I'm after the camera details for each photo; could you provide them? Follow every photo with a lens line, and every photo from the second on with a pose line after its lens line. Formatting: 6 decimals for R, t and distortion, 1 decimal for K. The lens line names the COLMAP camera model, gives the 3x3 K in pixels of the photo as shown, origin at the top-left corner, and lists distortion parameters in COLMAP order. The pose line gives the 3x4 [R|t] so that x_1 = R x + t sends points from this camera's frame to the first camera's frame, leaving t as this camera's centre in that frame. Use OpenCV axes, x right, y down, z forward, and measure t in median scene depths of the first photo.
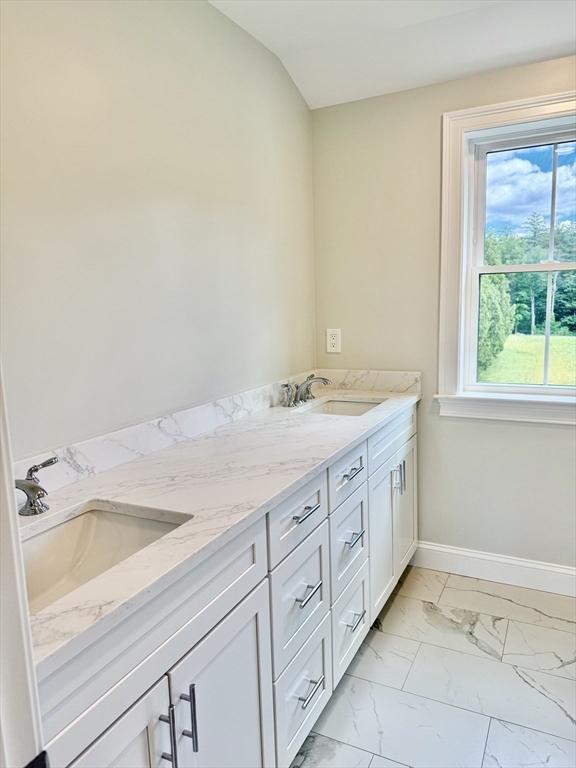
lens RADIAL K [[541.2, 0, 288.0], [0, 541.2, 384.0], [0, 0, 1]] dist [0.003491, -0.001433]
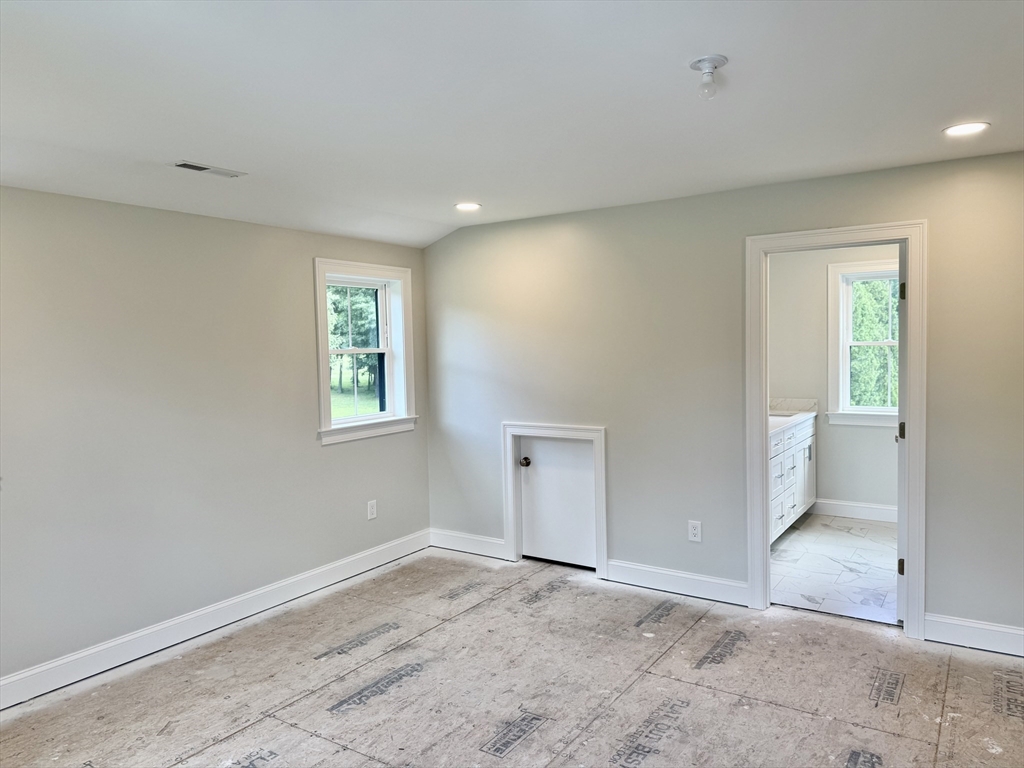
lens RADIAL K [[721.6, 0, 512.0], [0, 721.6, 384.0], [0, 0, 1]] dist [0.003491, -0.001433]
pose [[0.992968, 0.010798, -0.117892, -0.282625], [-0.021668, 0.995586, -0.091317, 0.098642], [0.116386, 0.093229, 0.988819, -0.880407]]
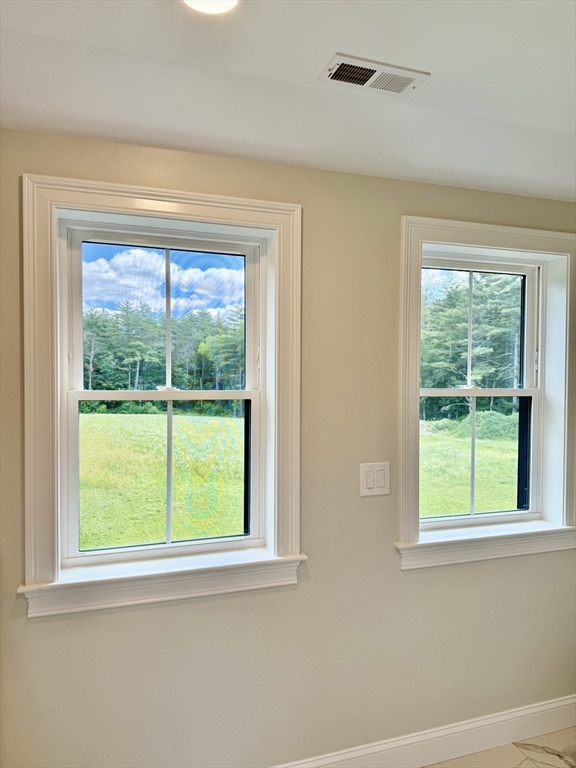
lens RADIAL K [[541.2, 0, 288.0], [0, 541.2, 384.0], [0, 0, 1]] dist [0.003491, -0.001433]
pose [[0.693689, 0.010186, 0.720202, 0.016031], [0.092036, 0.990450, -0.102656, -0.073653], [-0.714370, 0.137496, 0.686127, 0.178115]]
